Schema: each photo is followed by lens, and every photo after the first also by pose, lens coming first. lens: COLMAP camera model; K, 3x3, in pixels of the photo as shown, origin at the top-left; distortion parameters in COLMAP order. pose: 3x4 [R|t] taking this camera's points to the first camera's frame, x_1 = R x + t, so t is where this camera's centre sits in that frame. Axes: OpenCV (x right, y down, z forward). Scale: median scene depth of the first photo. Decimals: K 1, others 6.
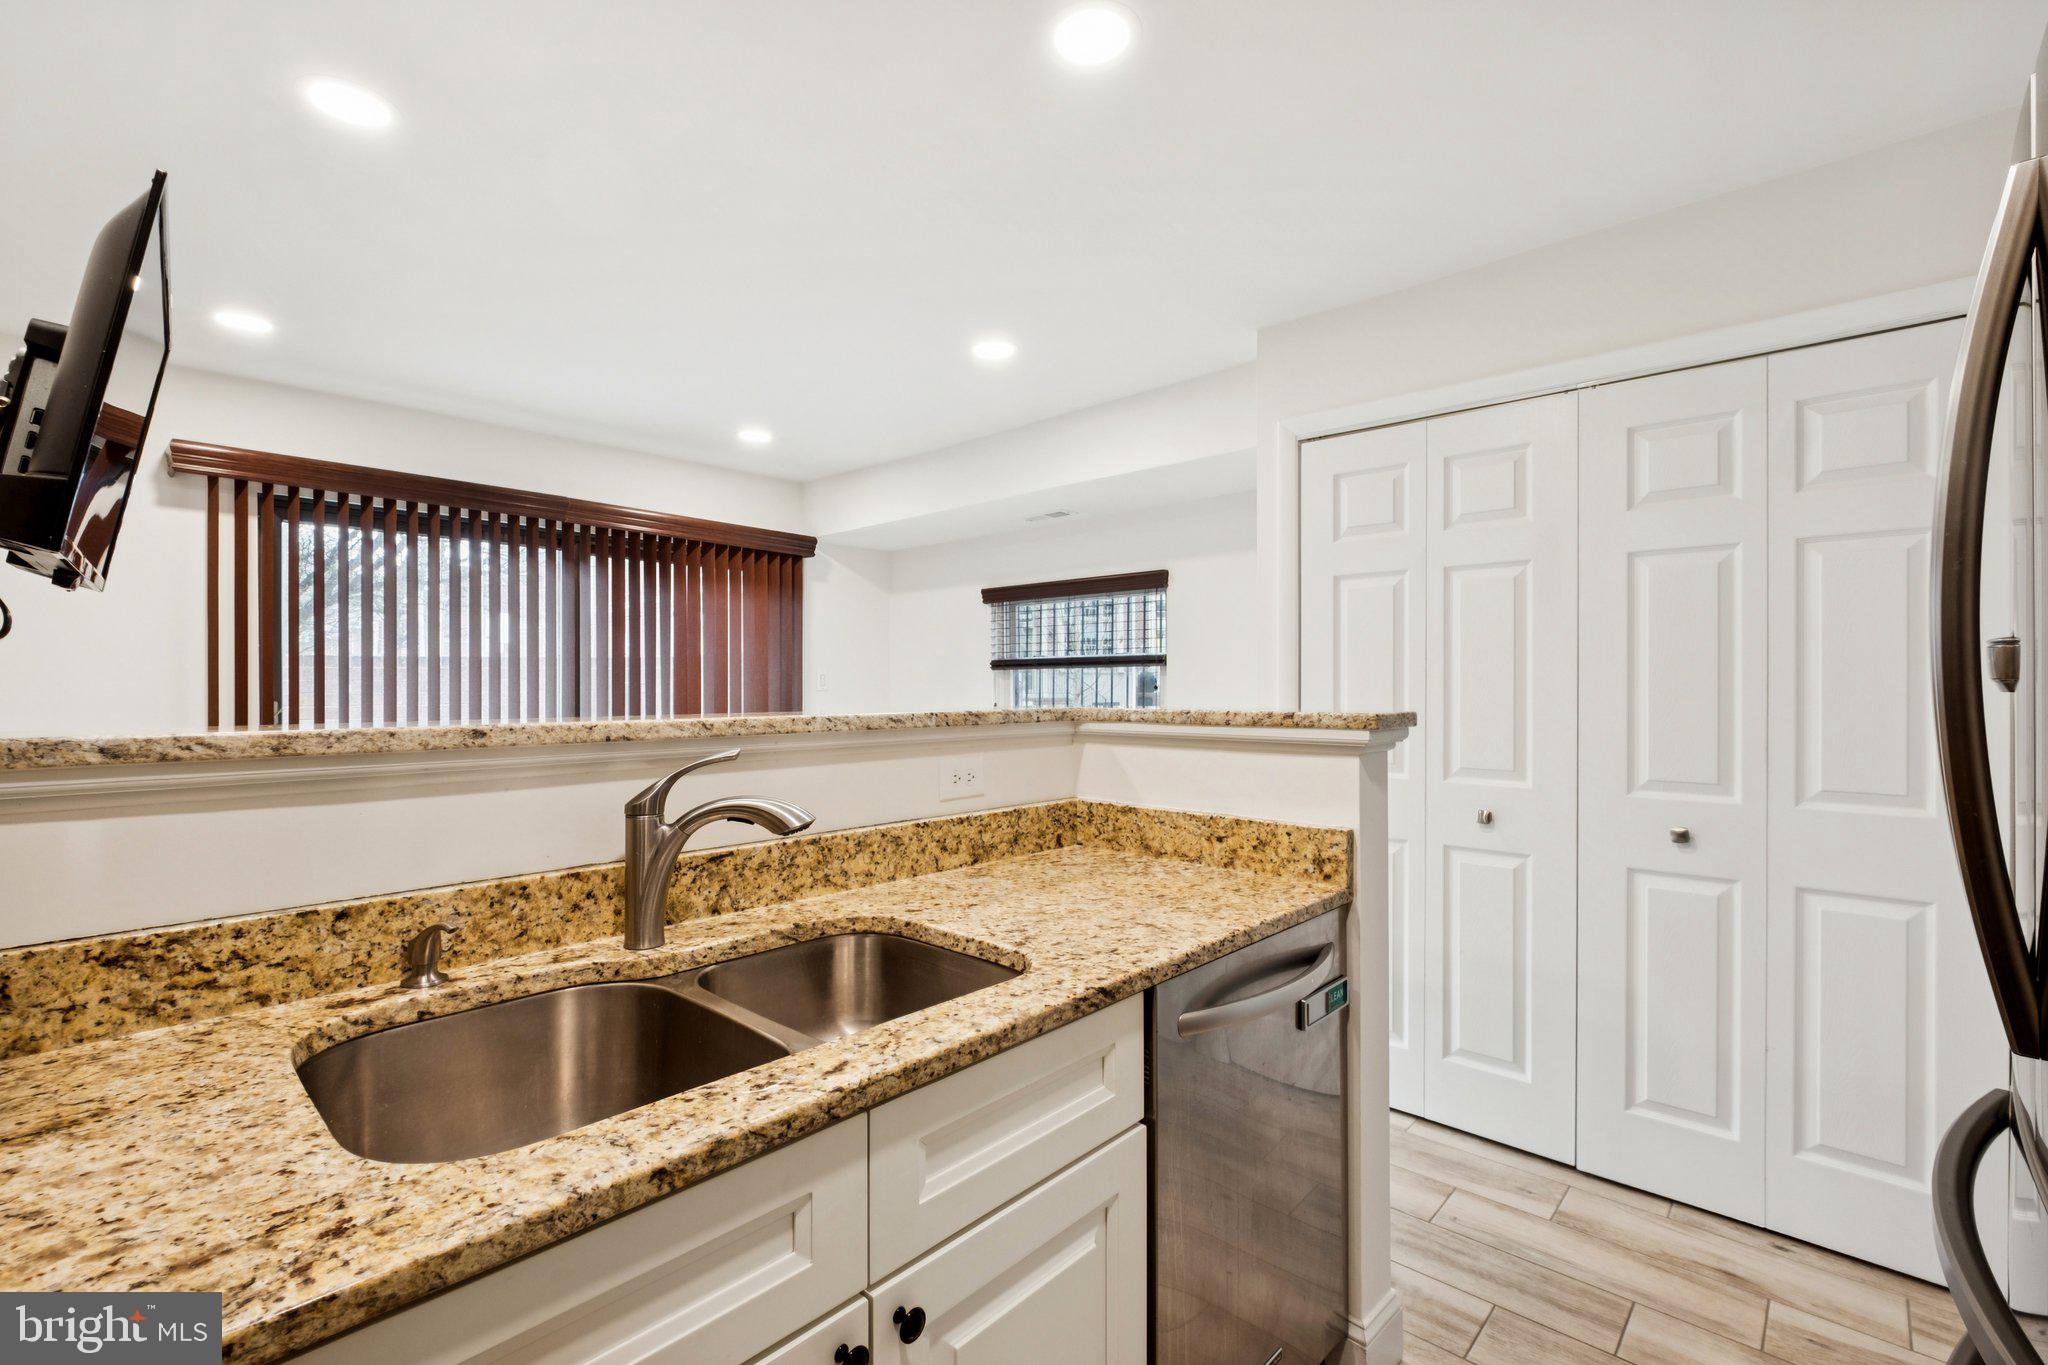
lens RADIAL K [[914.4, 0, 993.8], [0, 914.4, 685.4], [0, 0, 1]] dist [-0.005306, -0.000312]
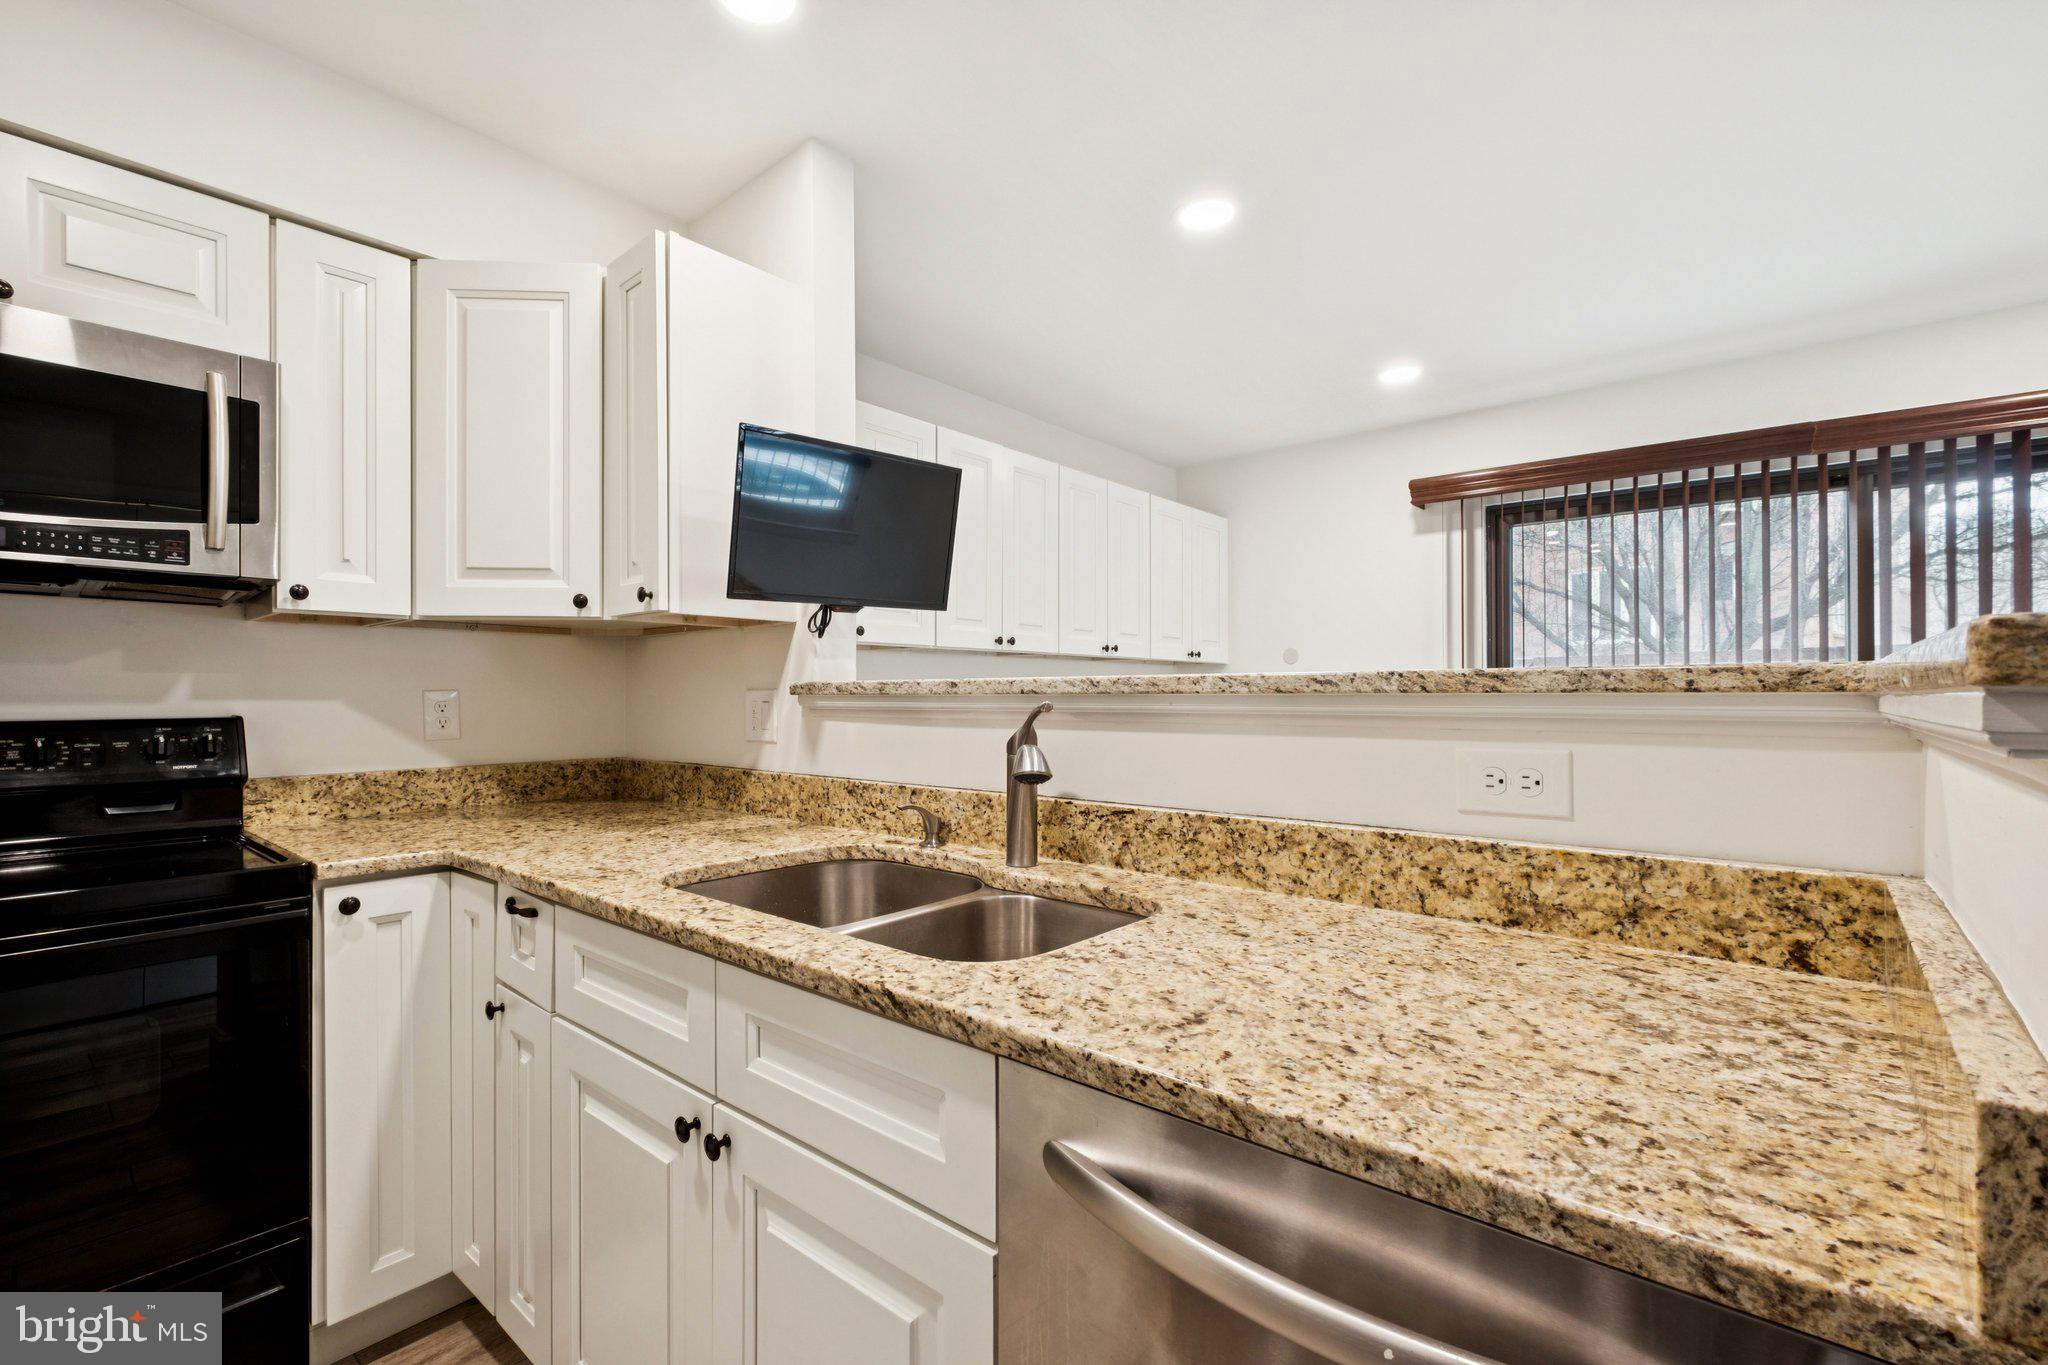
lens RADIAL K [[914.4, 0, 1017.2], [0, 914.4, 690.6], [0, 0, 1]] dist [-0.005306, -0.000312]
pose [[0.038596, -0.005250, -0.999241, 0.710820], [0.002452, 0.999984, -0.005159, 0.056242], [0.999252, -0.002251, 0.038608, 0.835646]]
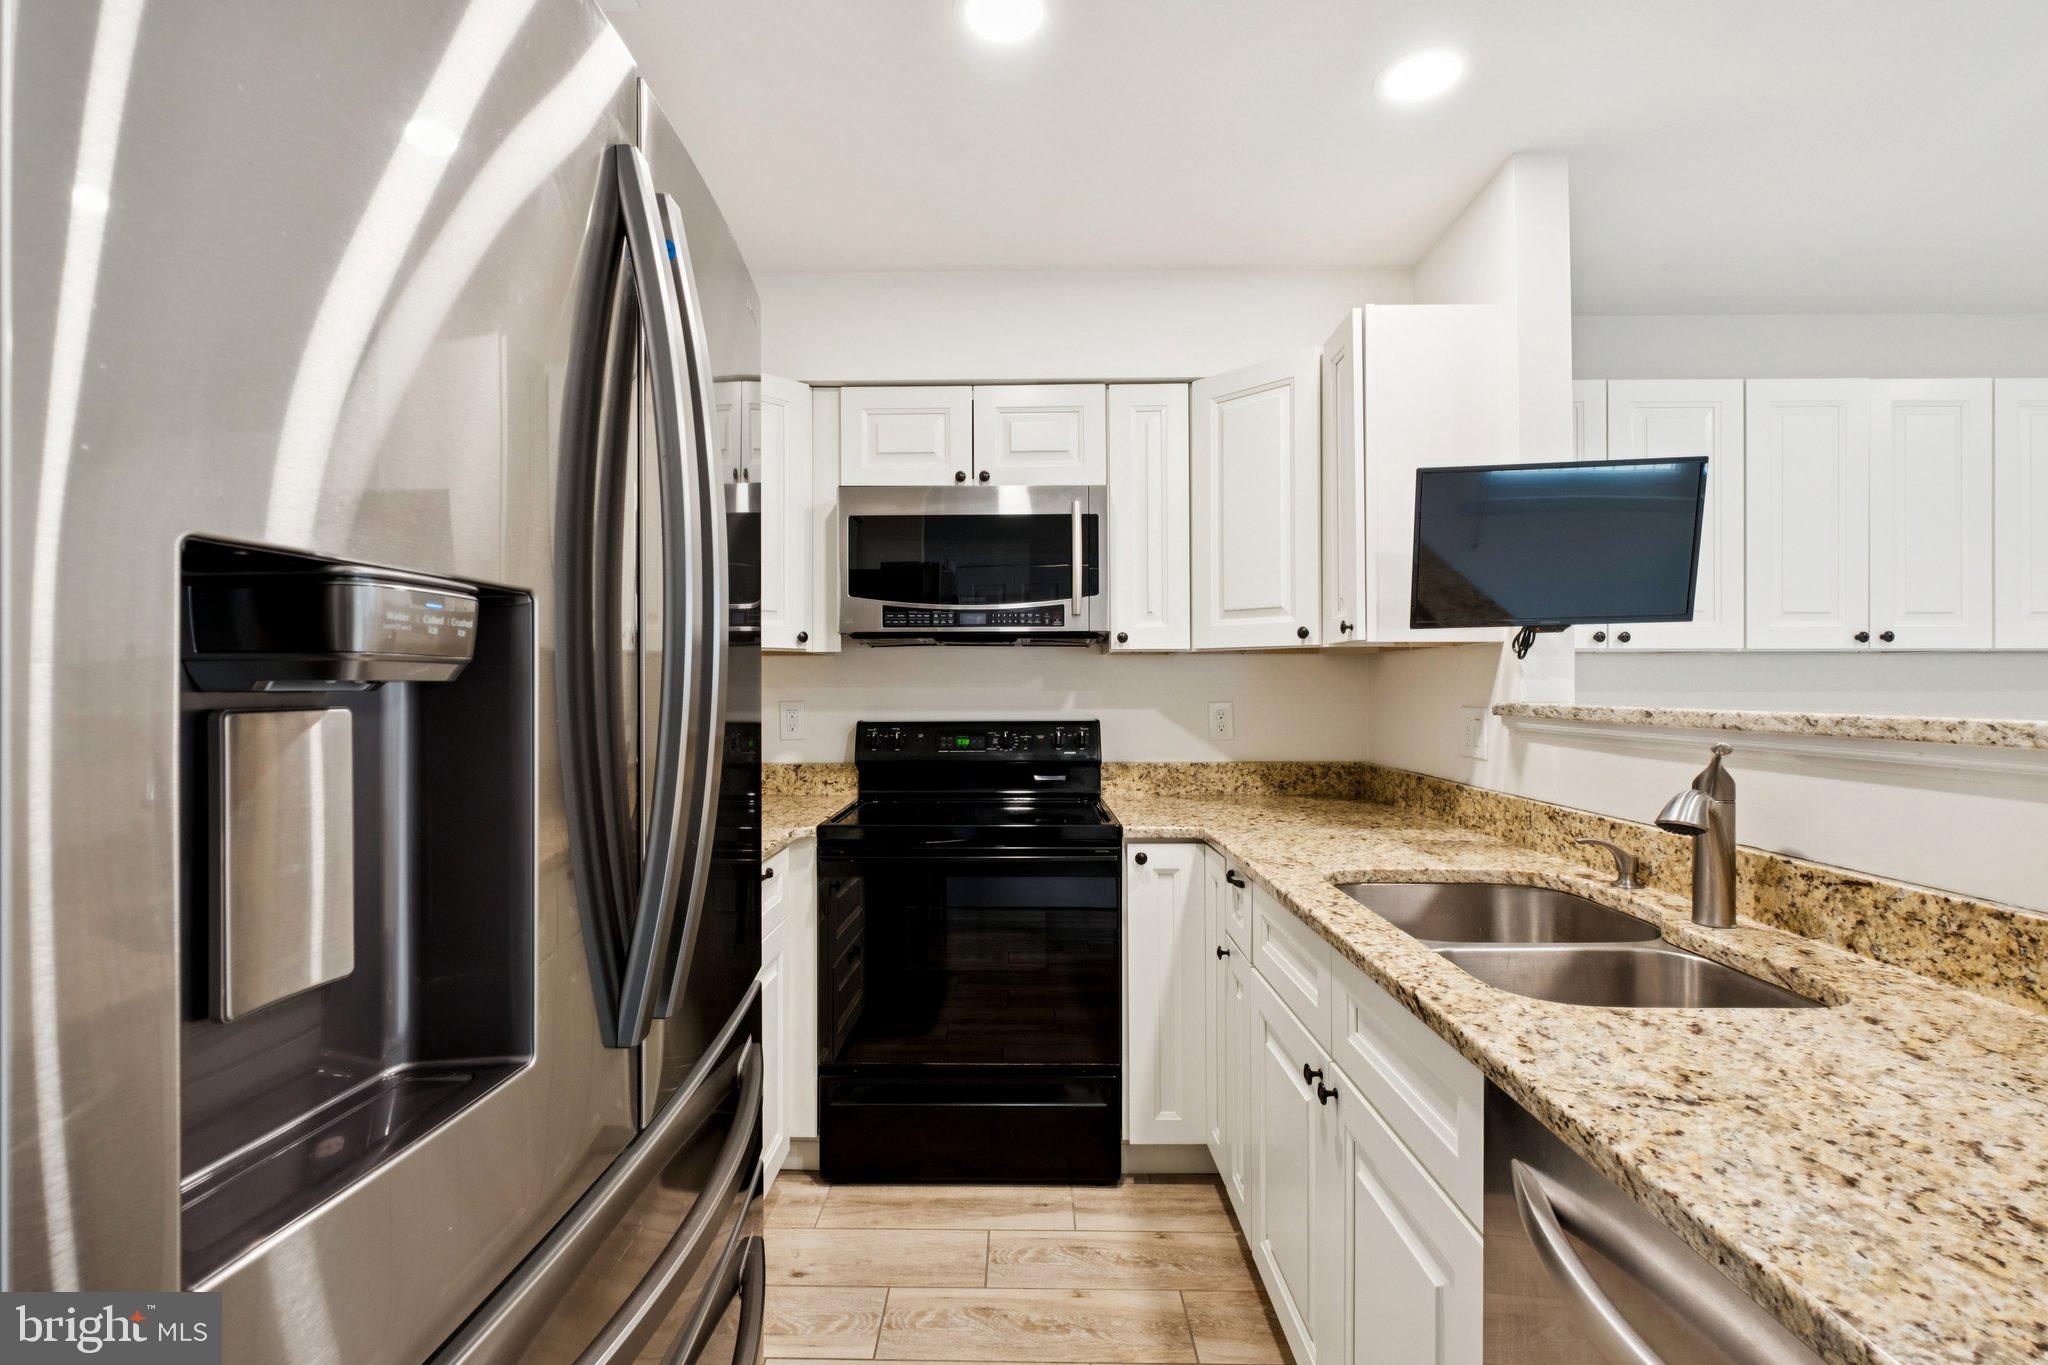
lens RADIAL K [[914.4, 0, 973.1], [0, 914.4, 678.9], [0, 0, 1]] dist [-0.005306, -0.000312]
pose [[-0.762890, -0.002425, -0.646523, 0.832160], [0.003435, 0.999964, -0.007804, 0.006775], [0.646519, -0.008174, -0.762854, 1.101788]]
